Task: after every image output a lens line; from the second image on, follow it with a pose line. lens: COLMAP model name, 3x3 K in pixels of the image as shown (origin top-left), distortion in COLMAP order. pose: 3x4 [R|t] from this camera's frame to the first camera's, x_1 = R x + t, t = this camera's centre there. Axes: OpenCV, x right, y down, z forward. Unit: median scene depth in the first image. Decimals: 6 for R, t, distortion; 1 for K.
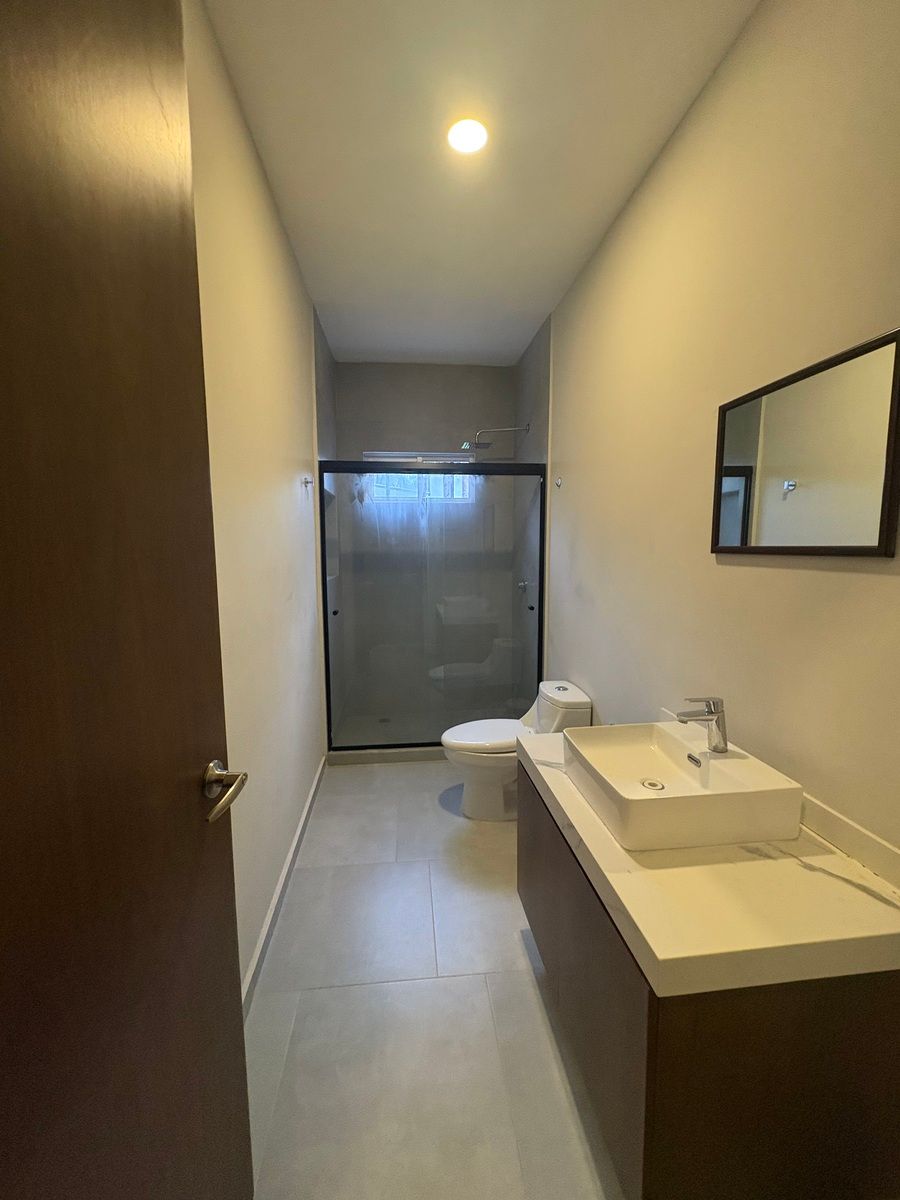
lens RADIAL K [[477.5, 0, 450.0], [0, 477.5, 600.0], [0, 0, 1]] dist [-0.000088, -0.000118]
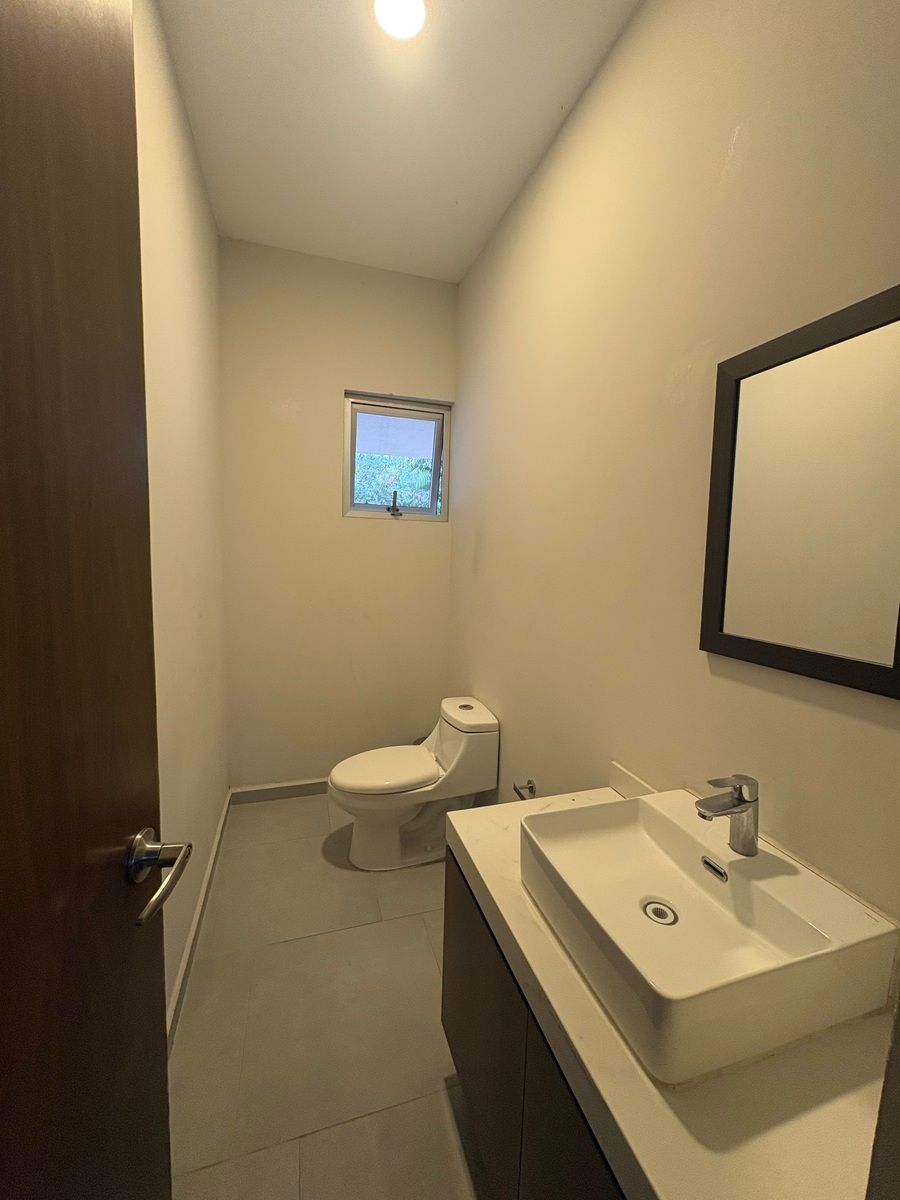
lens RADIAL K [[477.5, 0, 450.0], [0, 477.5, 600.0], [0, 0, 1]] dist [-0.000088, -0.000118]
pose [[0.970124, -0.007661, 0.242489, -0.015070], [0.006068, 0.999955, 0.007314, -0.049540], [-0.242534, -0.005624, 0.970127, 0.383086]]
